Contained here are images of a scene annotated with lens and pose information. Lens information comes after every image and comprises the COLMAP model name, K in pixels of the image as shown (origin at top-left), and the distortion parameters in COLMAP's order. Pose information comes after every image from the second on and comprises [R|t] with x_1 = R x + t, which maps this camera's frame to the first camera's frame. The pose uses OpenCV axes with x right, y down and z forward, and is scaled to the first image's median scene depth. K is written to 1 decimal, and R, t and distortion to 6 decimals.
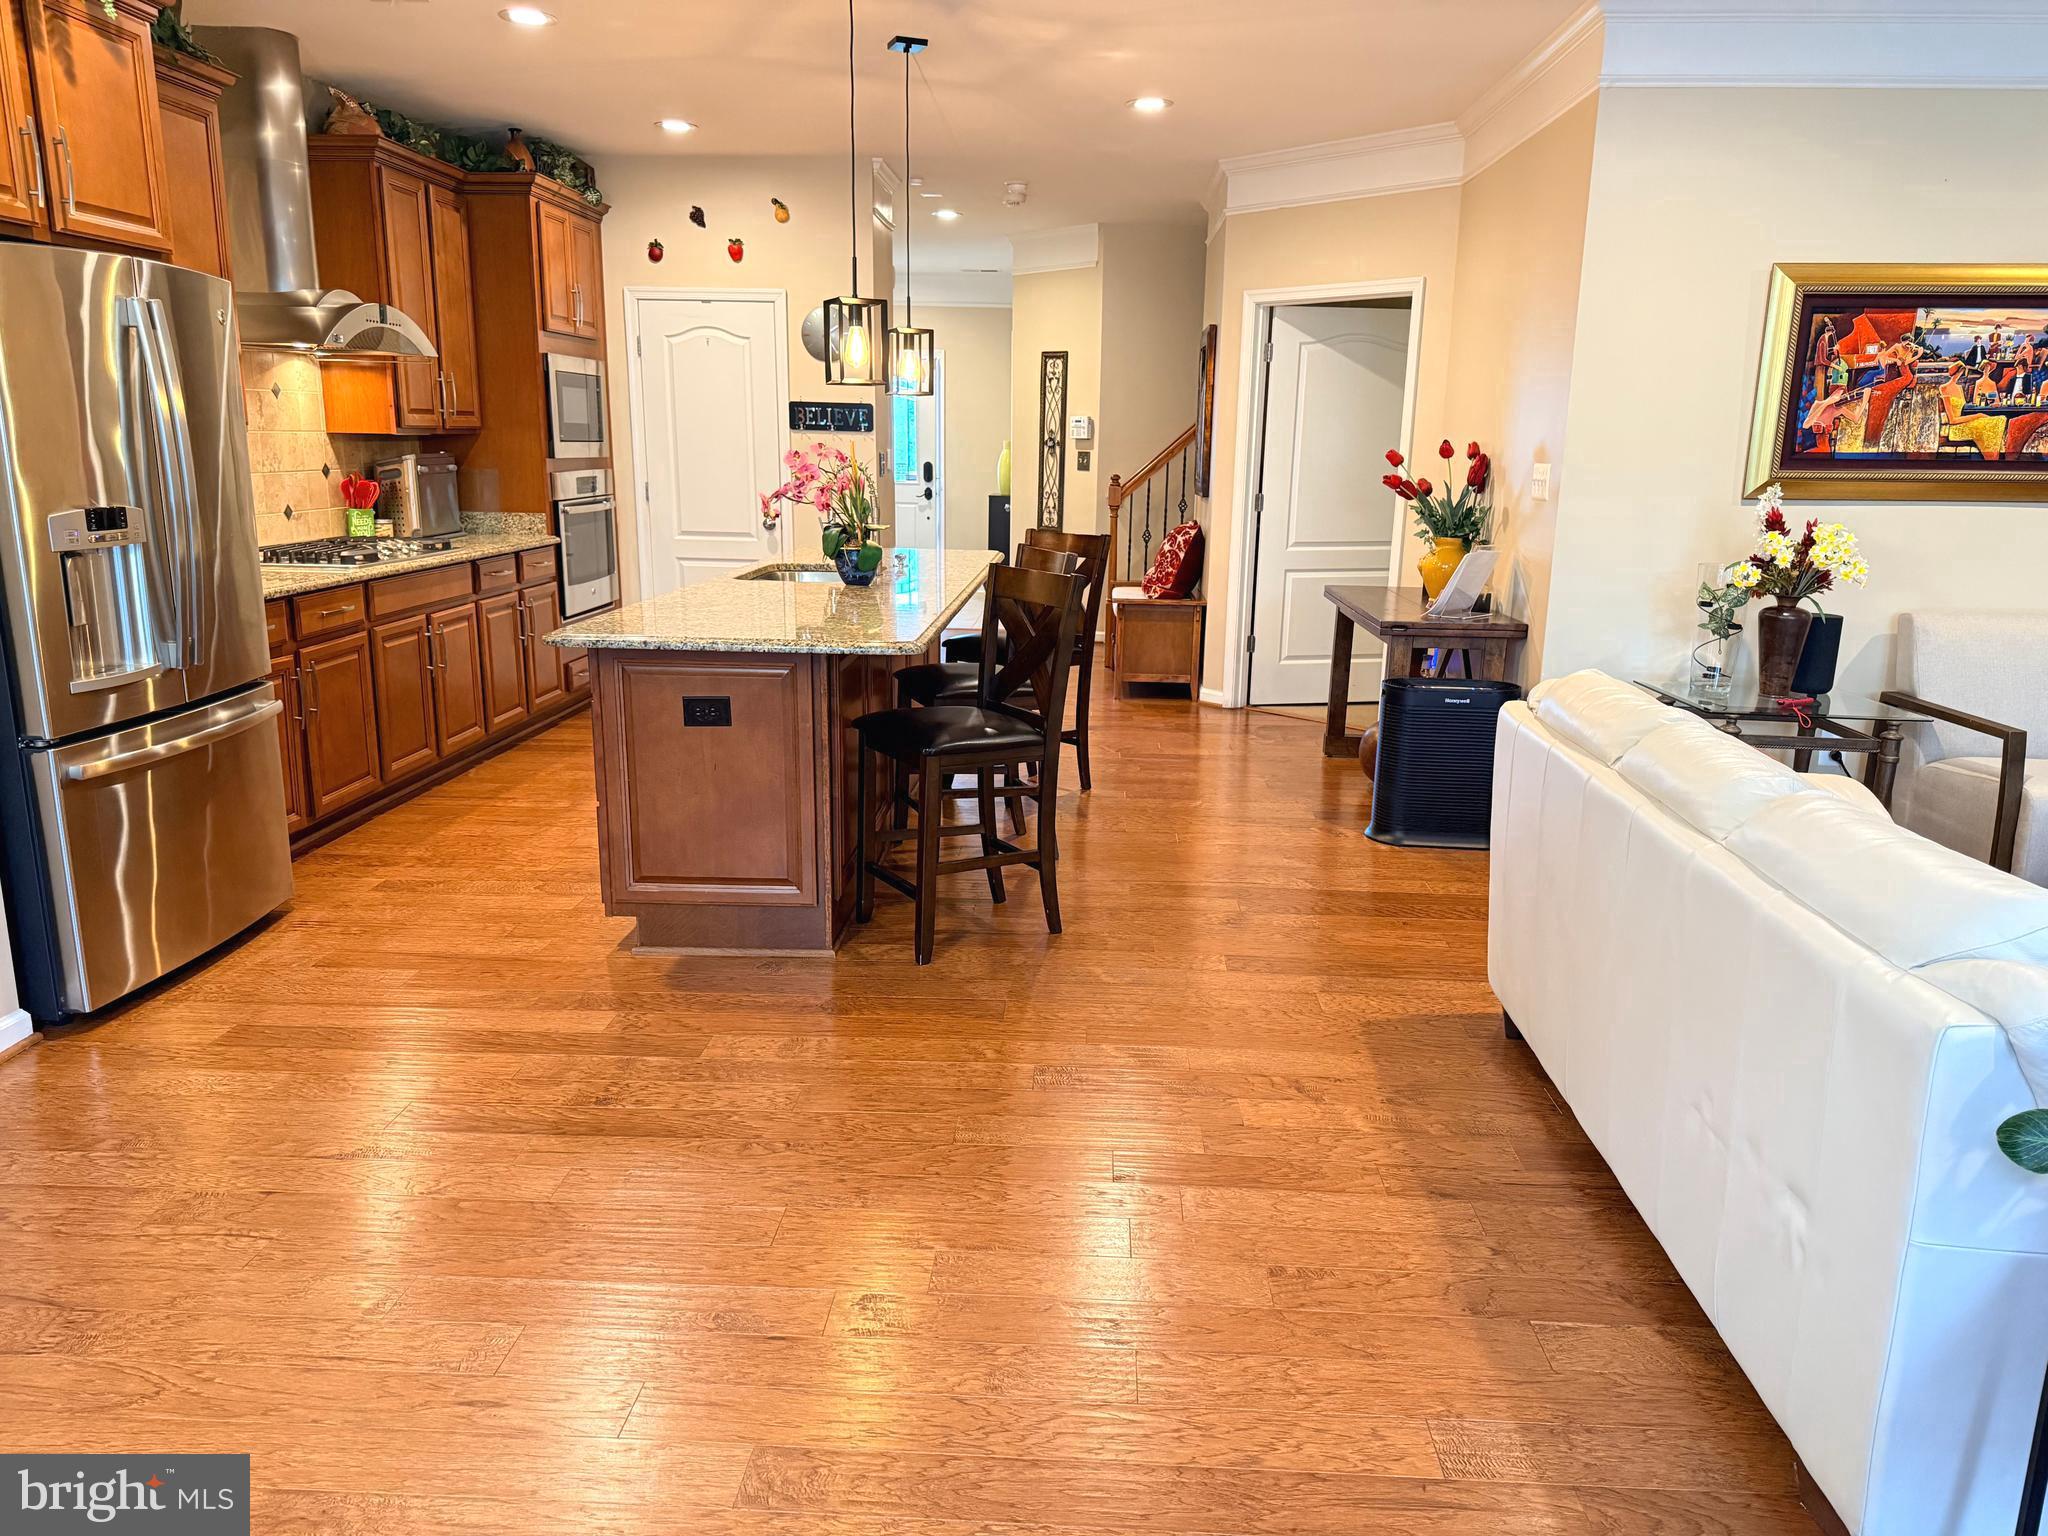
lens RADIAL K [[1452.3, 0, 1030.3], [0, 1452.3, 773.3], [0, 0, 1]] dist [0.070069, -0.080690]
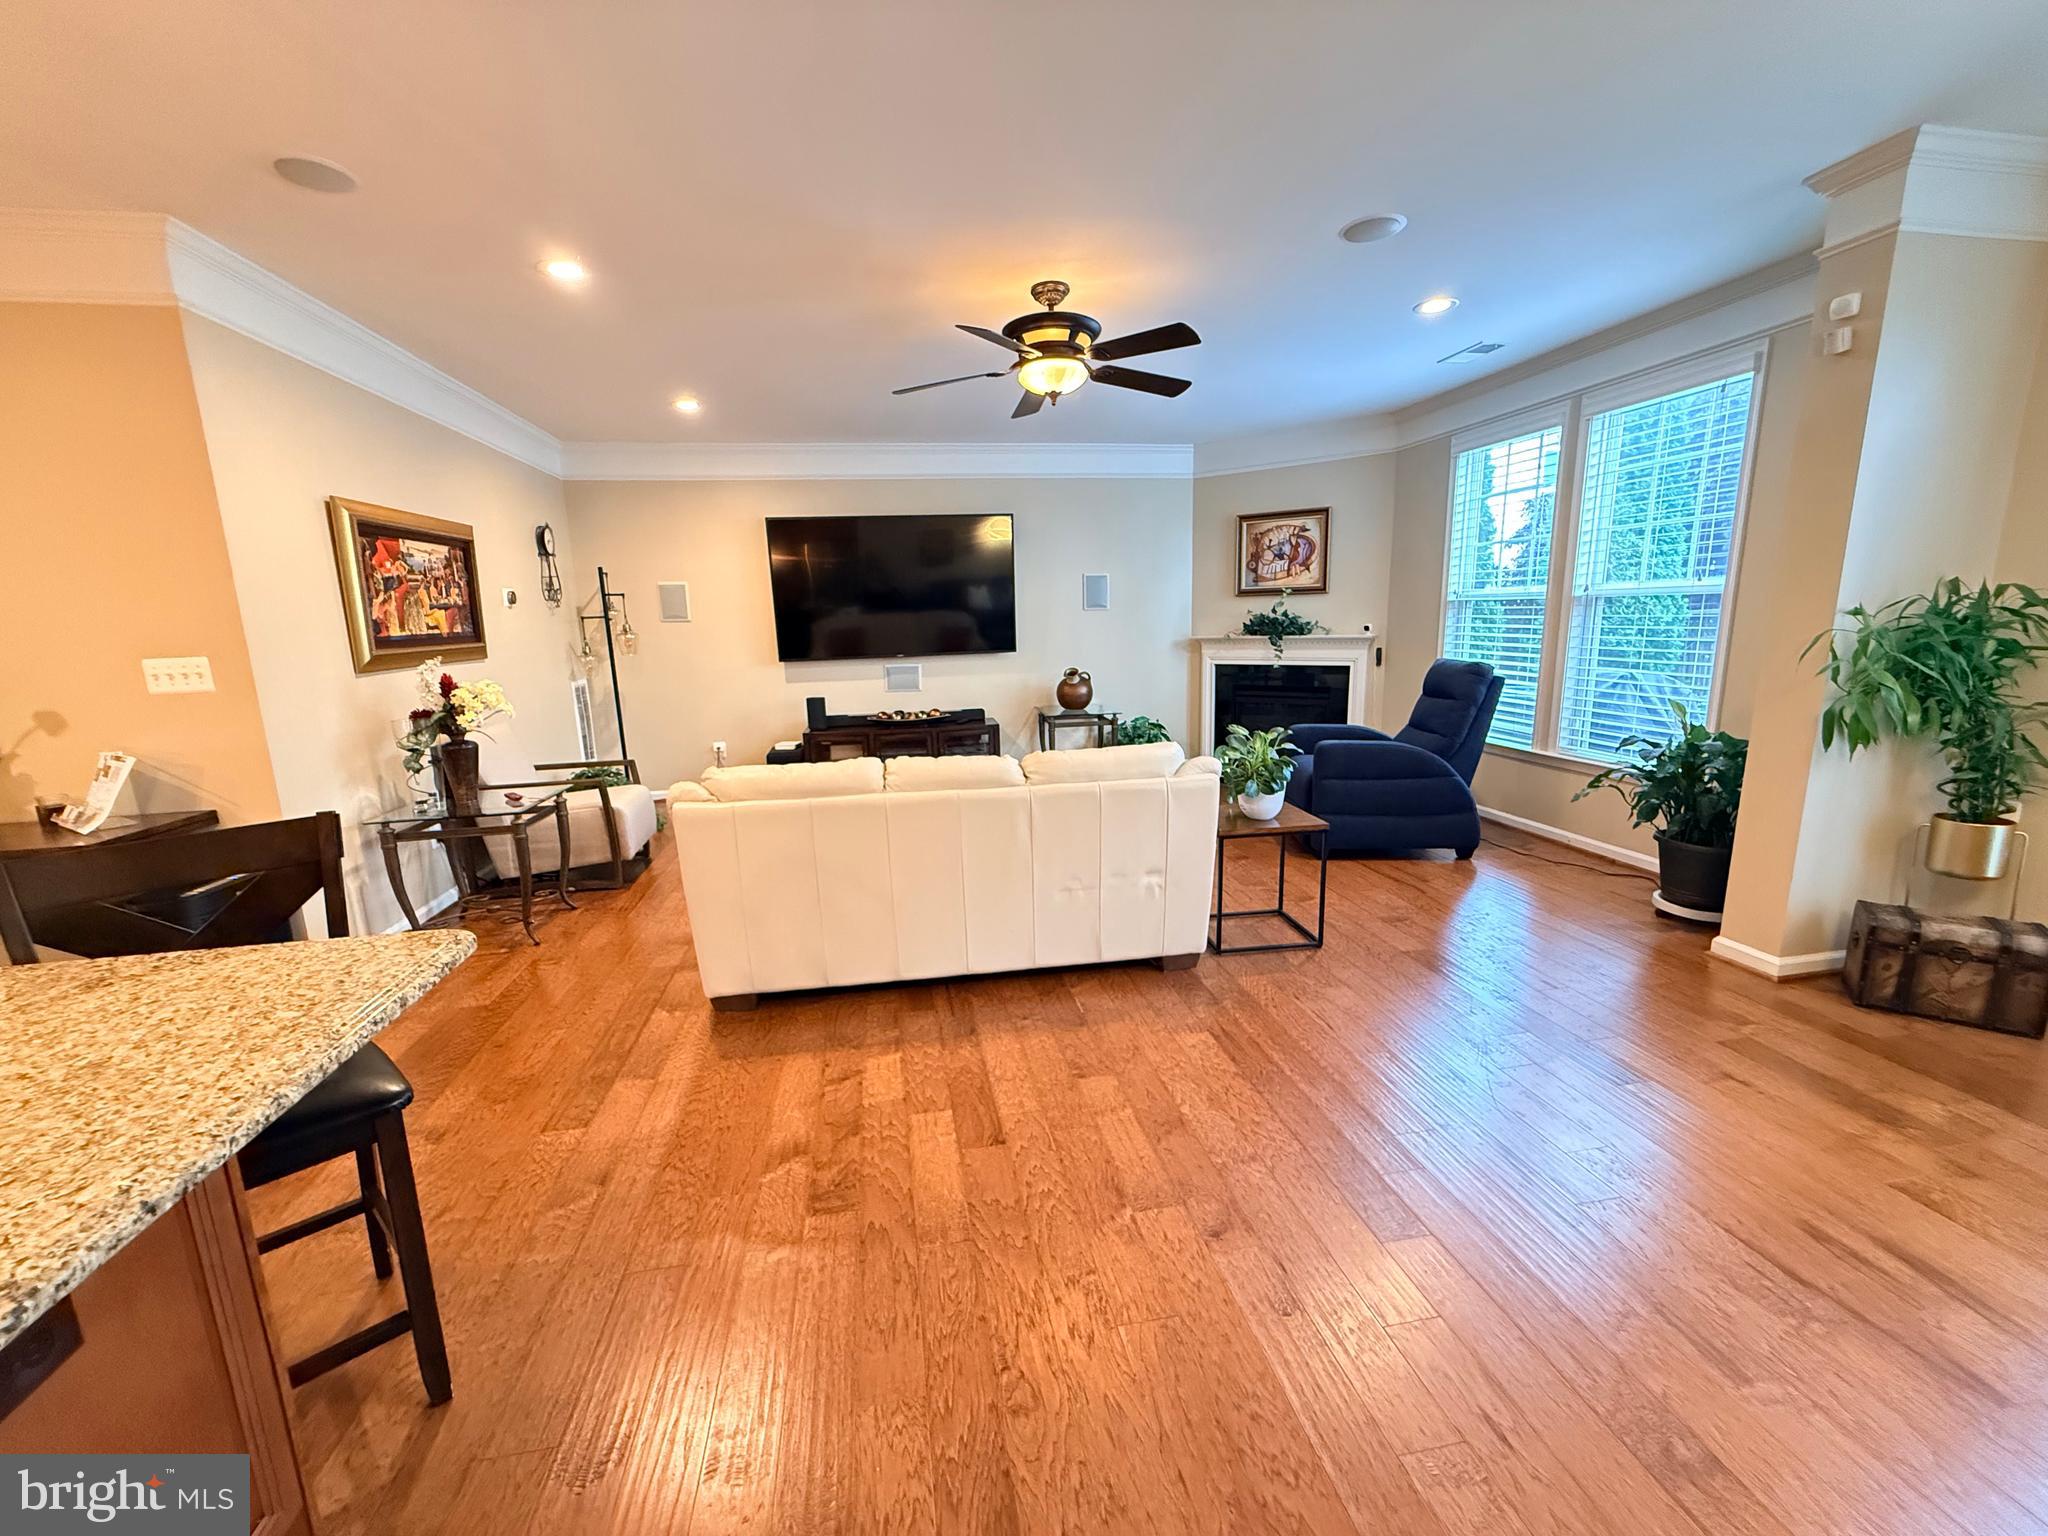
lens RADIAL K [[819.6, 0, 1018.8], [0, 819.6, 771.0], [0, 0, 1]] dist [0.002457, -0.000518]
pose [[-0.217066, -0.192912, 0.956905, -0.322542], [0.243866, 0.938478, 0.244516, -0.124794], [-0.945204, 0.286433, -0.156667, 0.519781]]
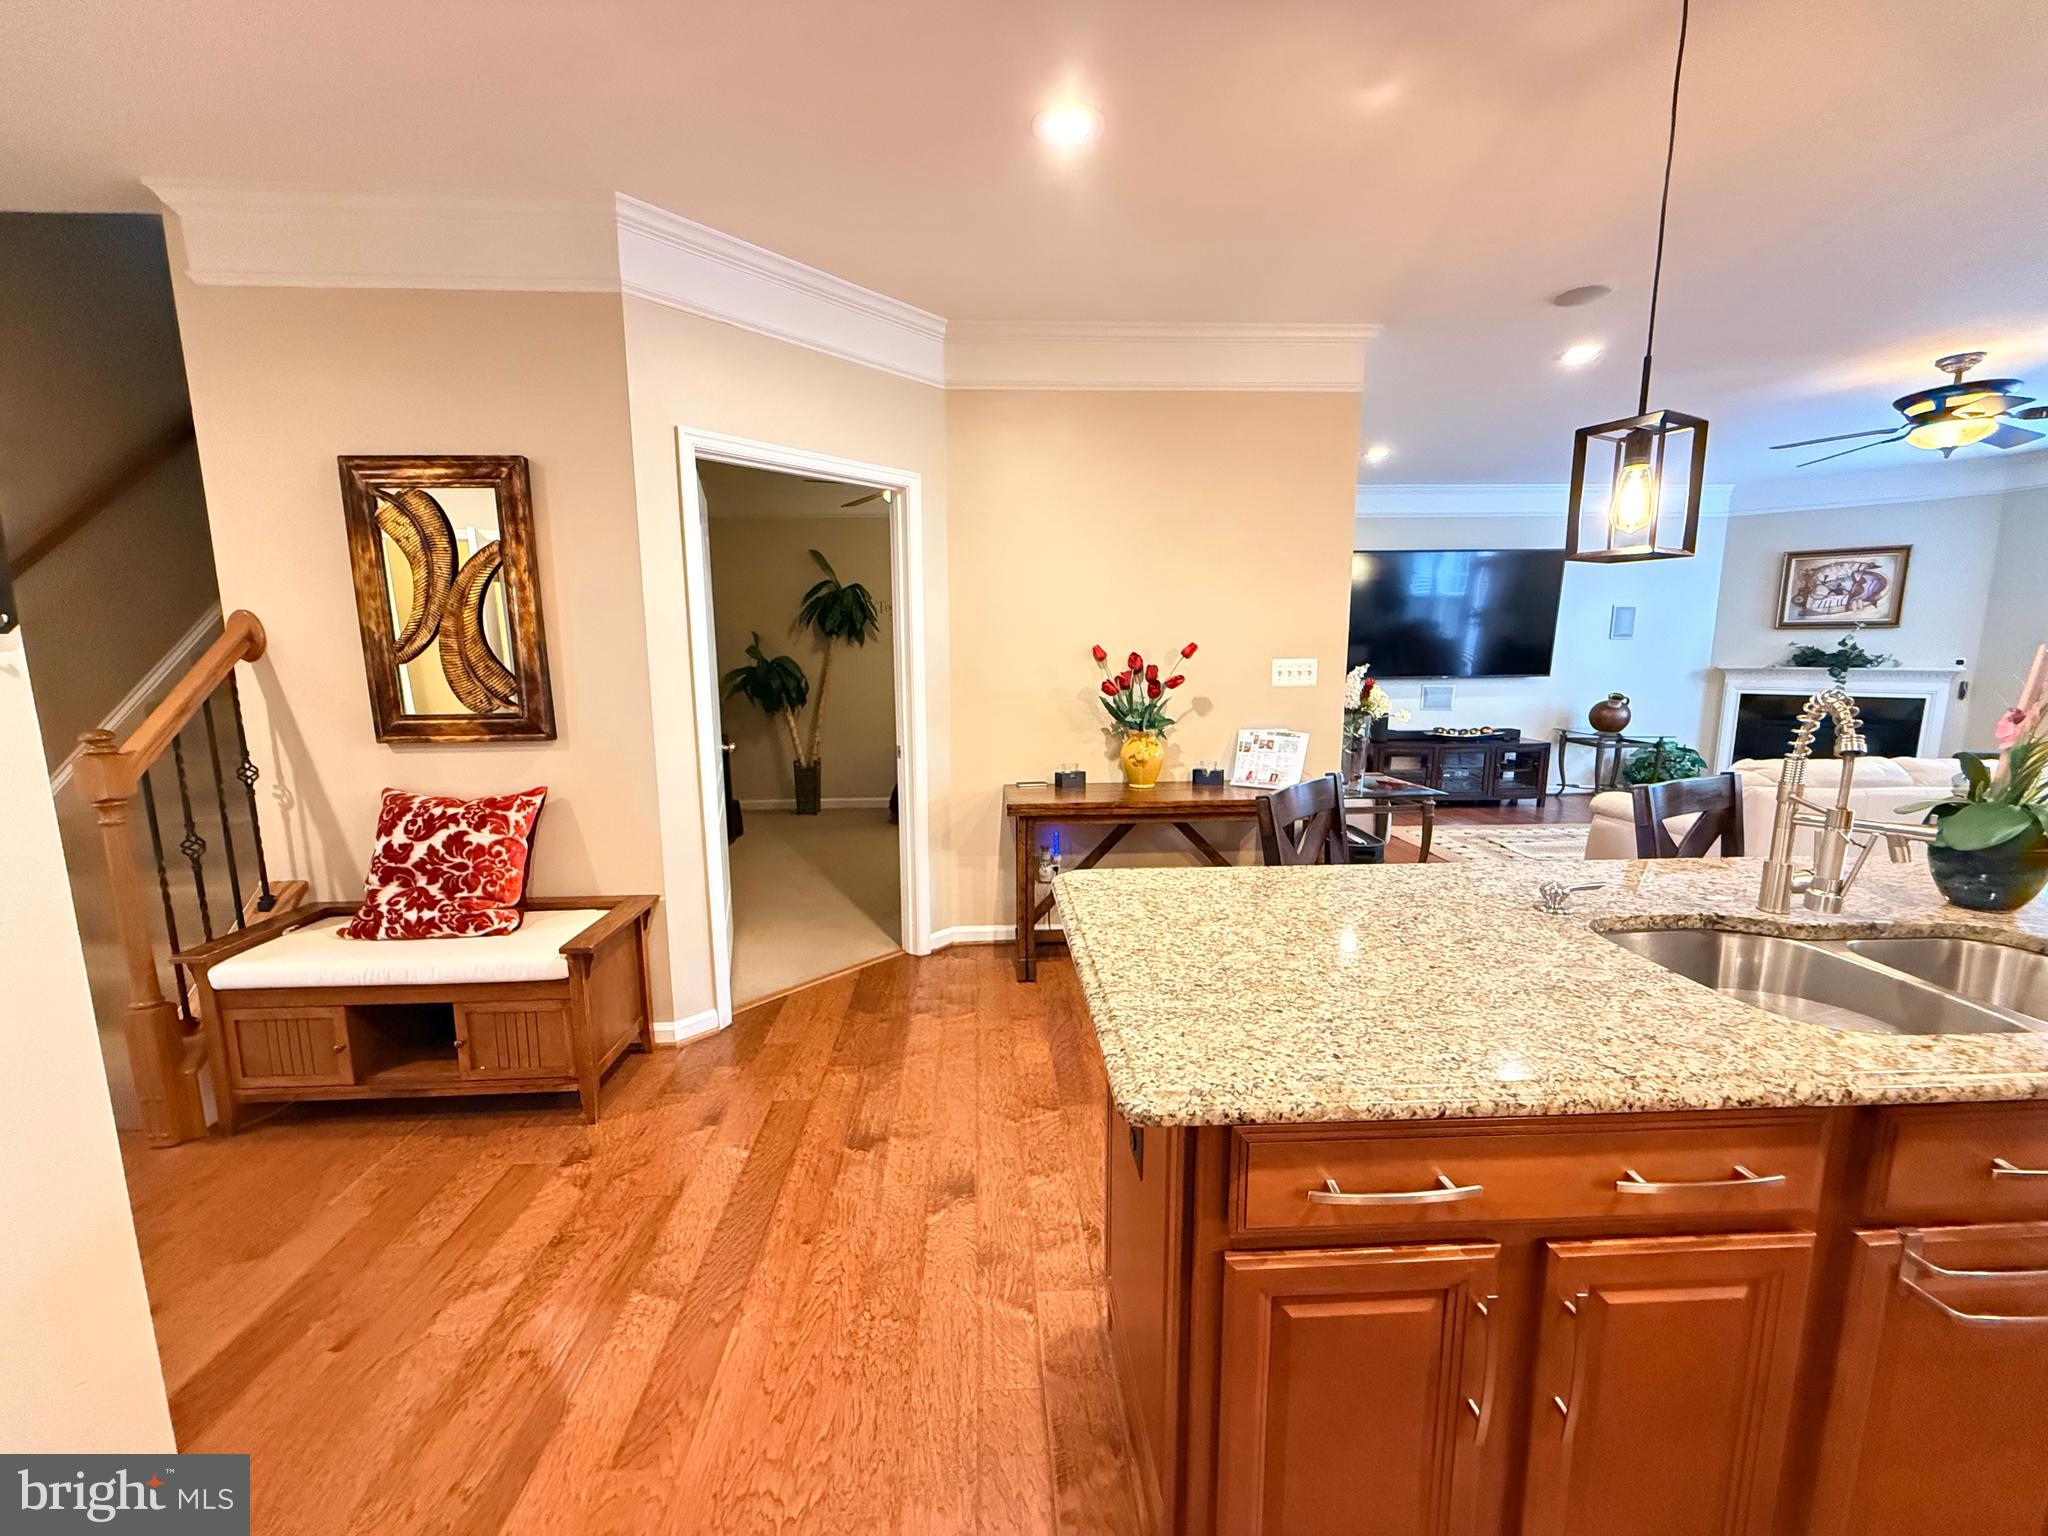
lens RADIAL K [[819.6, 0, 1018.8], [0, 819.6, 771.0], [0, 0, 1]] dist [0.002457, -0.000518]
pose [[-0.096593, -0.165606, 0.981450, -0.343421], [0.228421, 0.956055, 0.183802, -0.286630], [-0.968759, 0.241937, -0.054521, 1.221477]]
